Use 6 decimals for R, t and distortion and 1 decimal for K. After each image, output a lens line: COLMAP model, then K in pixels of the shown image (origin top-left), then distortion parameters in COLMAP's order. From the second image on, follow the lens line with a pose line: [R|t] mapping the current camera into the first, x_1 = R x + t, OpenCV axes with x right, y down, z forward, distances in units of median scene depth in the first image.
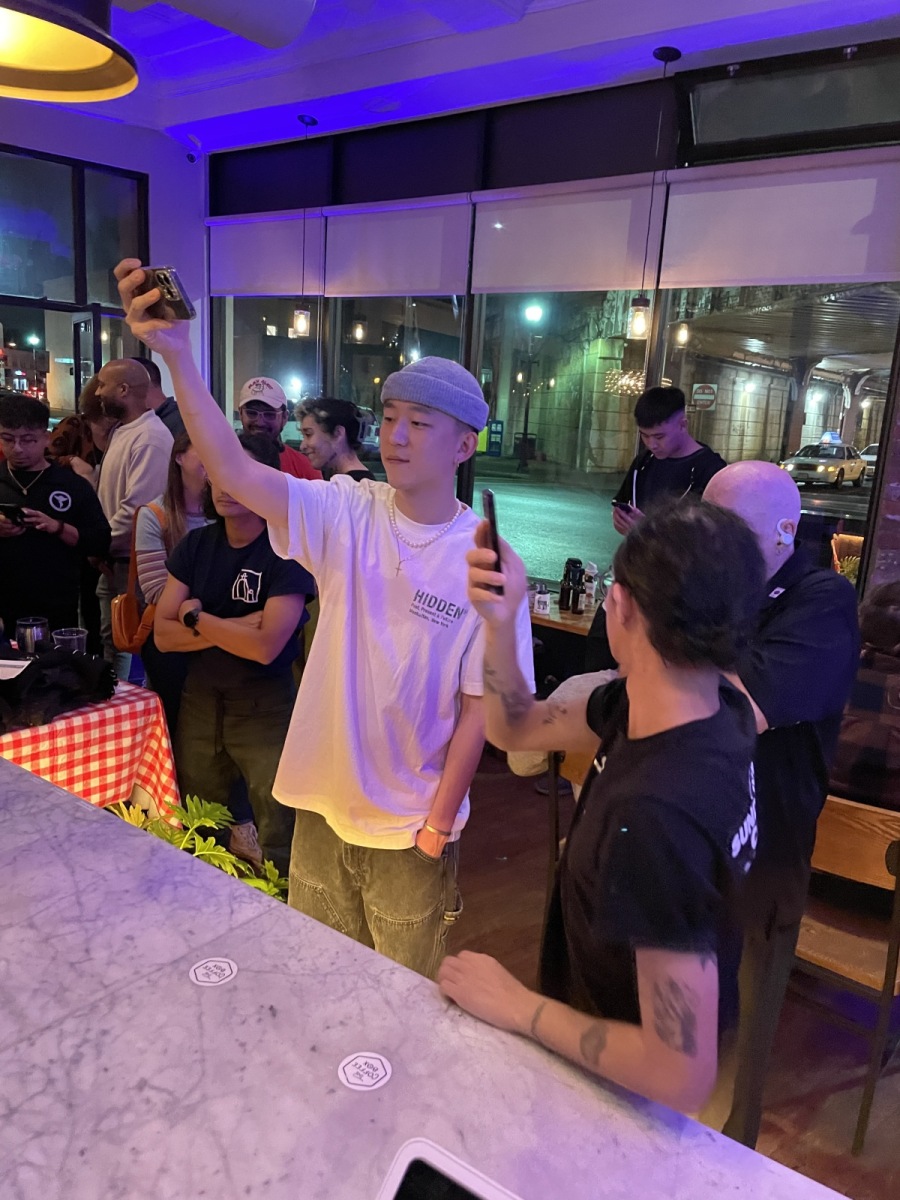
lens RADIAL K [[916.5, 0, 461.5], [0, 916.5, 601.7], [0, 0, 1]] dist [0.049580, -0.080474]
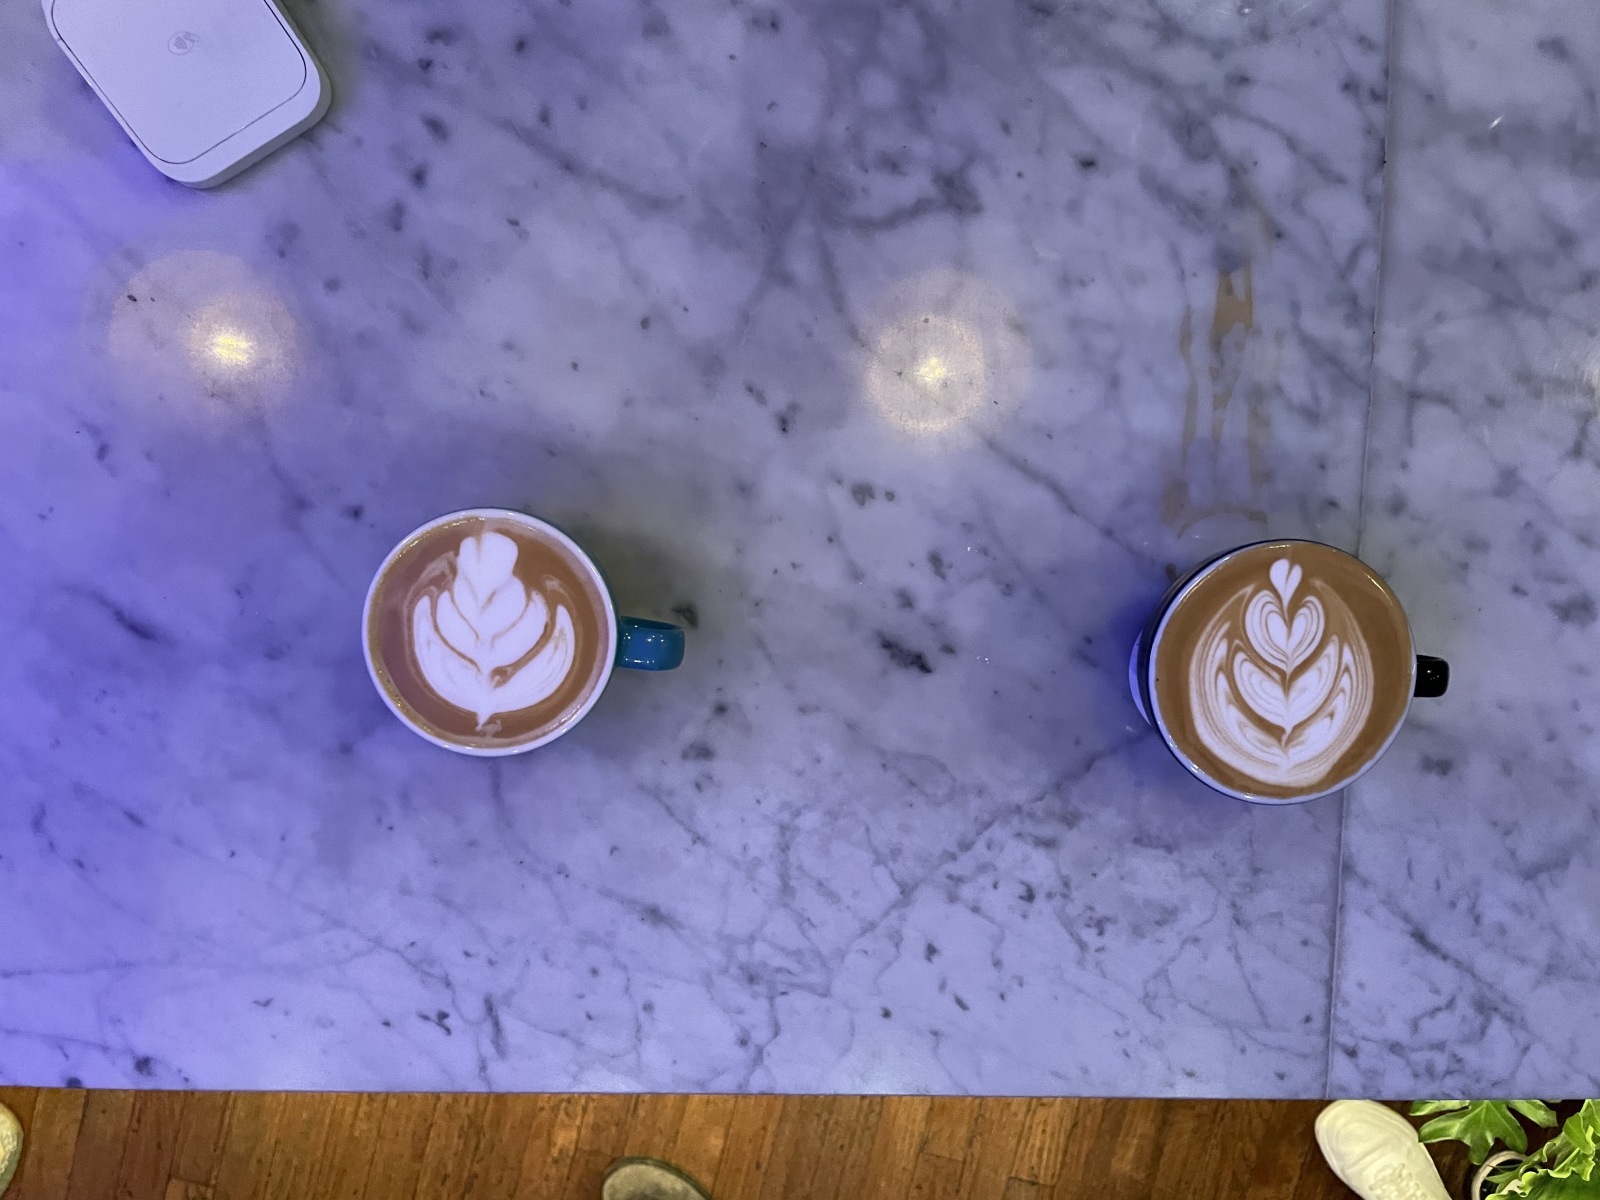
lens RADIAL K [[1222.0, 0, 792.0], [0, 1222.0, 596.1], [0, 0, 1]] dist [0.049580, -0.080474]
pose [[-0.812765, 0.582047, -0.025170, -0.186909], [-0.190235, -0.224312, 0.955769, 0.058701], [0.550657, 0.781604, 0.293039, 0.900839]]
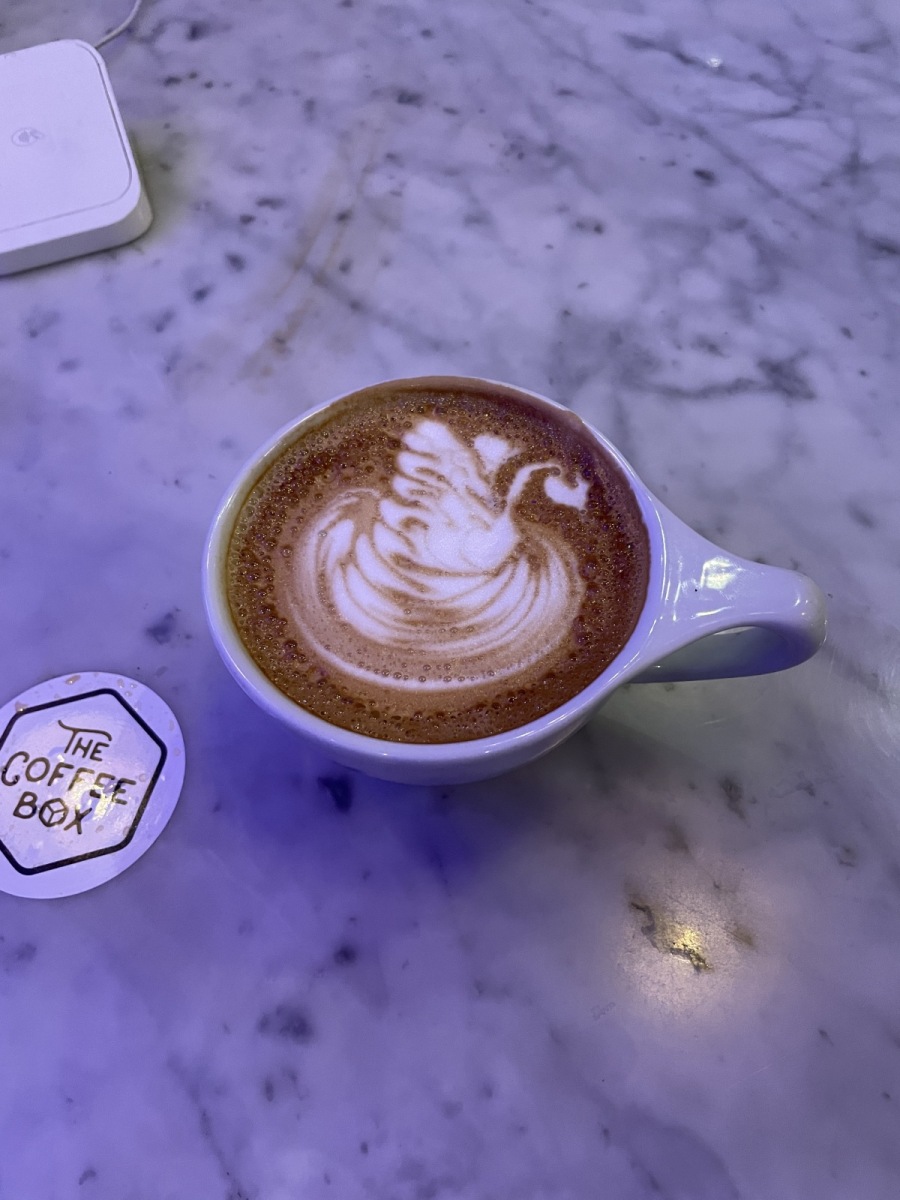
lens RADIAL K [[916.5, 0, 456.8], [0, 916.5, 606.1], [0, 0, 1]] dist [0.049580, -0.080474]
pose [[-0.922140, 0.331607, -0.199233, -0.160056], [-0.087850, 0.322052, 0.942637, 0.266161], [0.376749, 0.886746, -0.267846, 1.046349]]
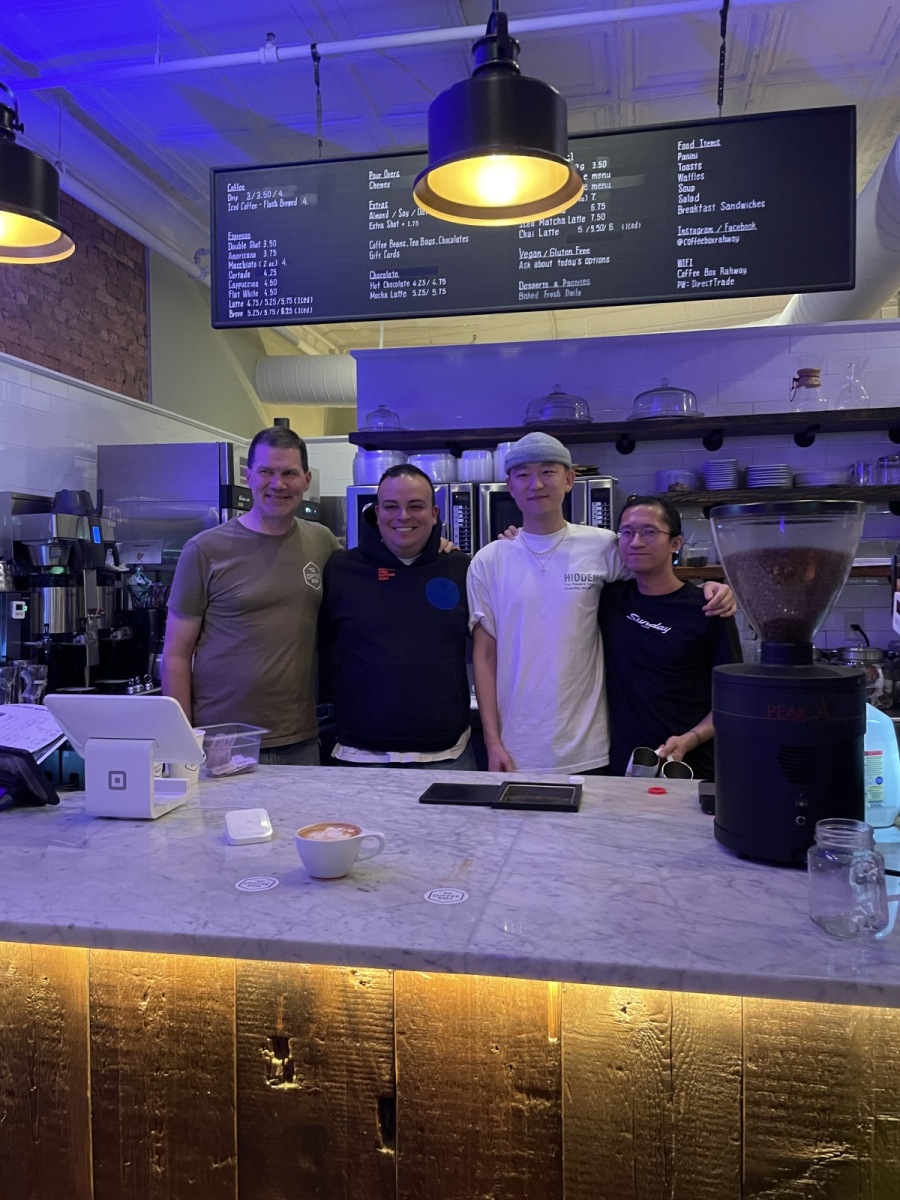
lens RADIAL K [[916.5, 0, 454.3], [0, 916.5, 596.4], [0, 0, 1]] dist [0.049580, -0.080474]
pose [[-0.899450, -0.039305, -0.435252, 0.208458], [-0.136085, 0.971621, 0.193479, -0.141917], [0.415295, 0.233257, -0.879273, 2.082912]]
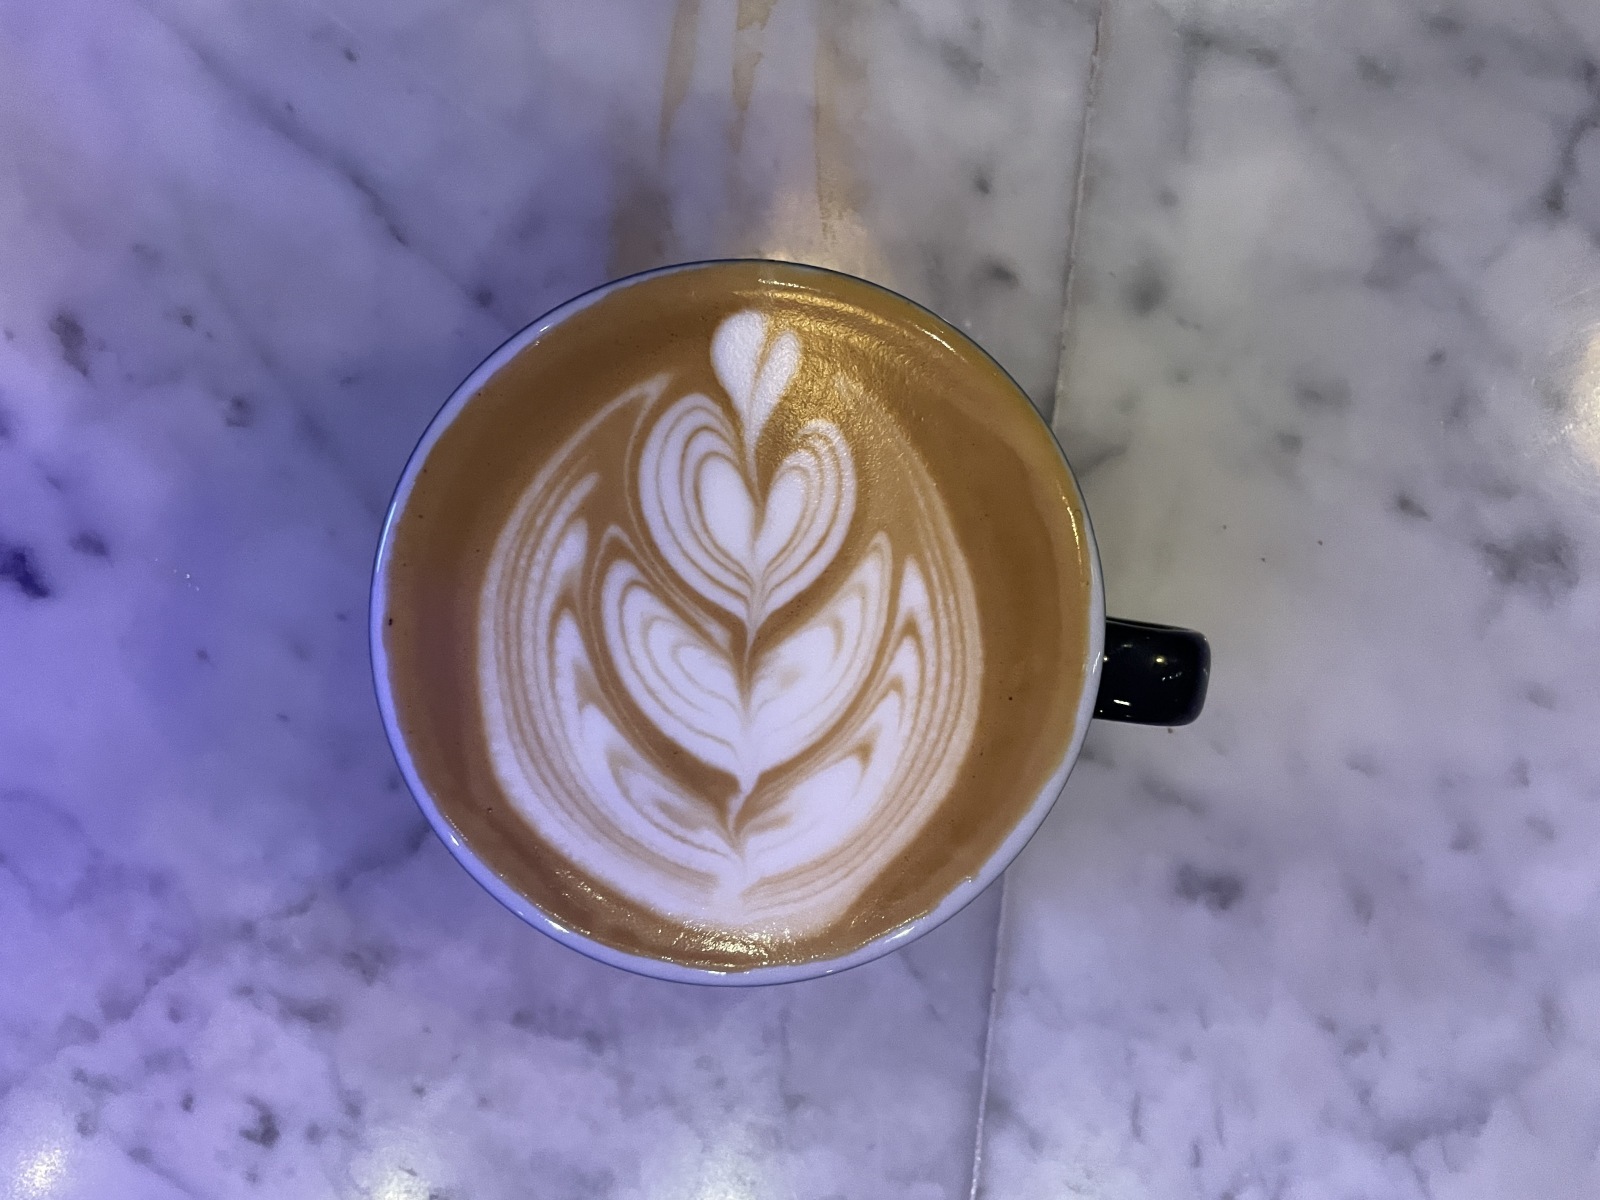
lens RADIAL K [[1222.0, 0, 808.6], [0, 1222.0, 594.1], [0, 0, 1]] dist [0.049580, -0.080474]
pose [[-0.850819, 0.520929, -0.068844, -0.311309], [-0.209122, -0.215495, 0.953850, 0.265522], [0.482053, 0.825951, 0.292285, 1.083824]]
